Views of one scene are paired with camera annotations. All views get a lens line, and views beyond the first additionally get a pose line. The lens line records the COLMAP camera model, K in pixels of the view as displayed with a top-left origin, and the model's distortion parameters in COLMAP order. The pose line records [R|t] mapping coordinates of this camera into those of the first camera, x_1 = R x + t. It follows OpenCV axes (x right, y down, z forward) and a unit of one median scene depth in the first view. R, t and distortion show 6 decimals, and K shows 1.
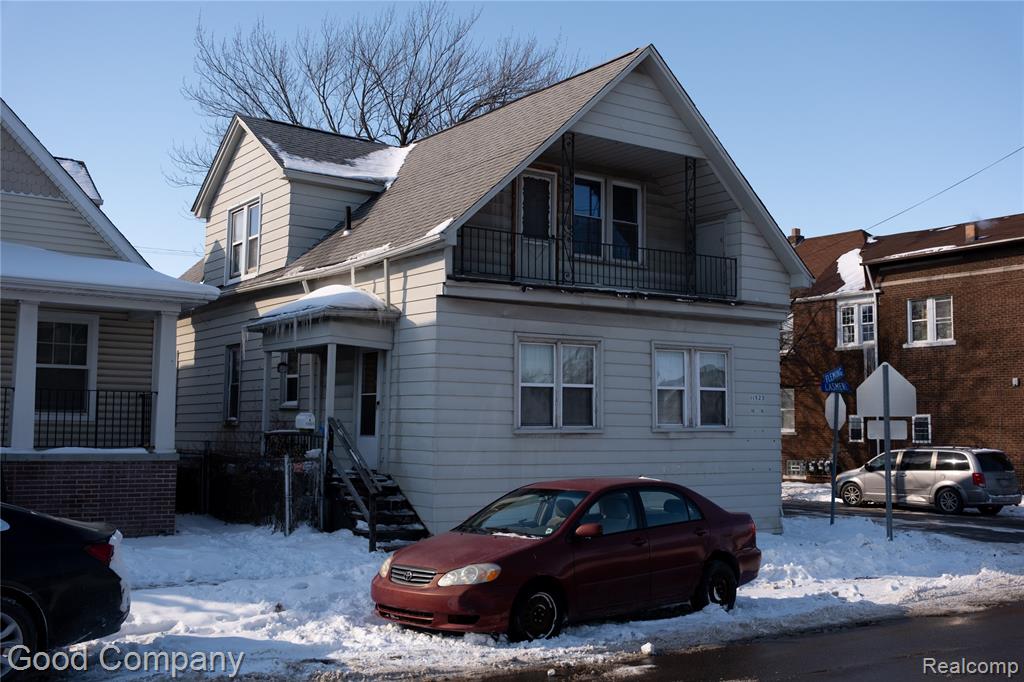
lens RADIAL K [[1062.0, 0, 511.4], [0, 1062.0, 340.1], [0, 0, 1]] dist [-0.015273, 0.000000]
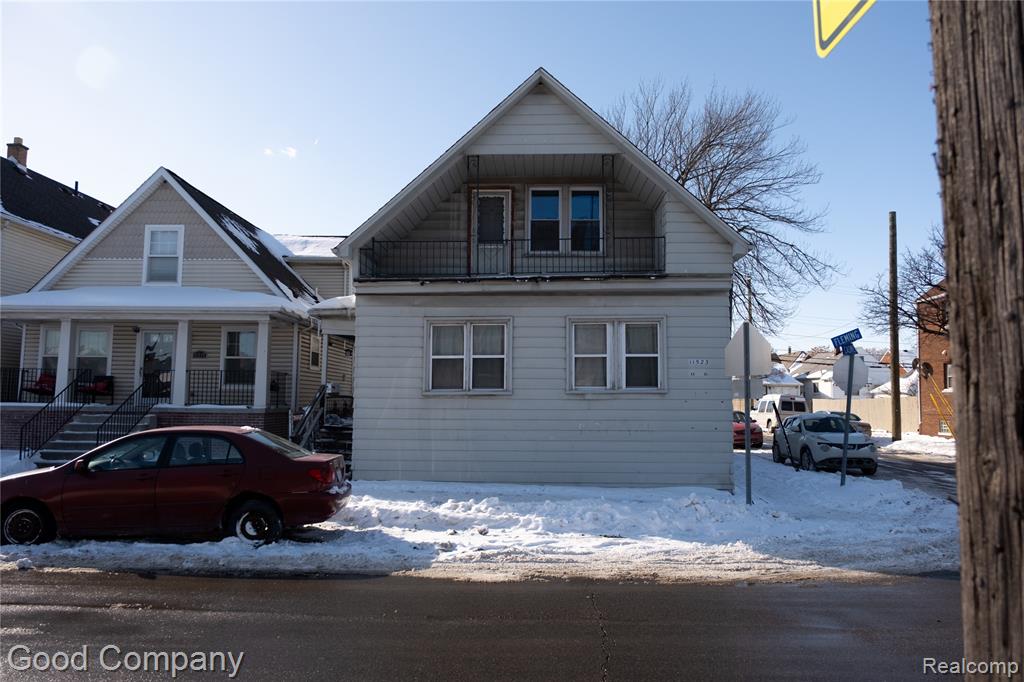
lens RADIAL K [[687.9, 0, 511.4], [0, 687.9, 339.2], [0, 0, 1]] dist [-0.003053, -0.010258]
pose [[0.799881, -0.055261, -0.597609, 0.542262], [0.051461, 0.998400, -0.023442, 0.041147], [0.597948, -0.012003, 0.801445, 0.354955]]
